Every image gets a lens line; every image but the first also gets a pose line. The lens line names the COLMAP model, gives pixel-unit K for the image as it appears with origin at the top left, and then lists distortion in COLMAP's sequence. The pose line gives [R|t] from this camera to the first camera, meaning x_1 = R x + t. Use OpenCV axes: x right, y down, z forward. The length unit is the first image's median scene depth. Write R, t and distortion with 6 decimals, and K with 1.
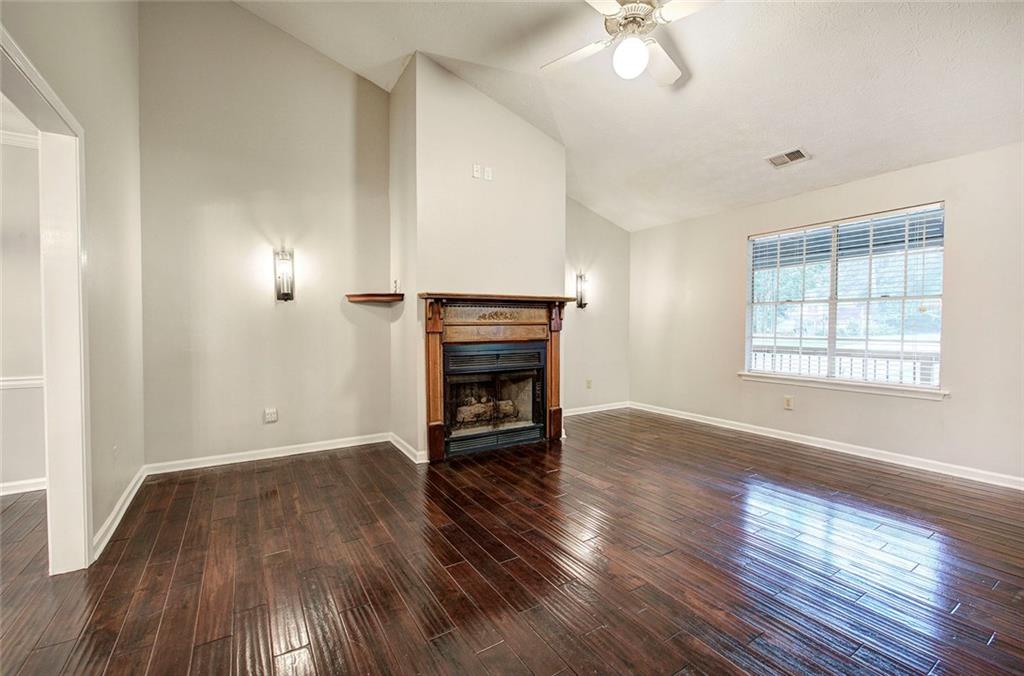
lens RADIAL K [[479.8, 0, 543.1], [0, 479.8, 333.6], [0, 0, 1]] dist [0.026560, 0.000259]
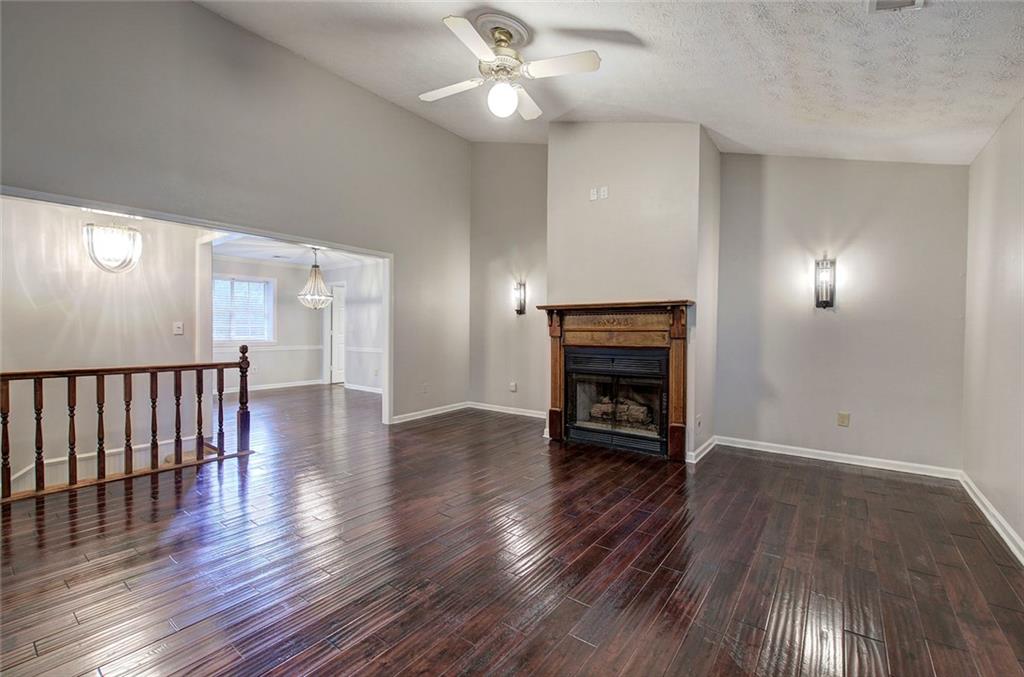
lens RADIAL K [[433.4, 0, 515.6], [0, 433.4, 332.3], [0, 0, 1]] dist [-0.002266, 0.000975]
pose [[0.360793, 0.009553, -0.932597, 0.713081], [-0.024274, 0.999705, 0.000849, -0.010793], [0.932330, 0.022332, 0.360918, 0.450610]]
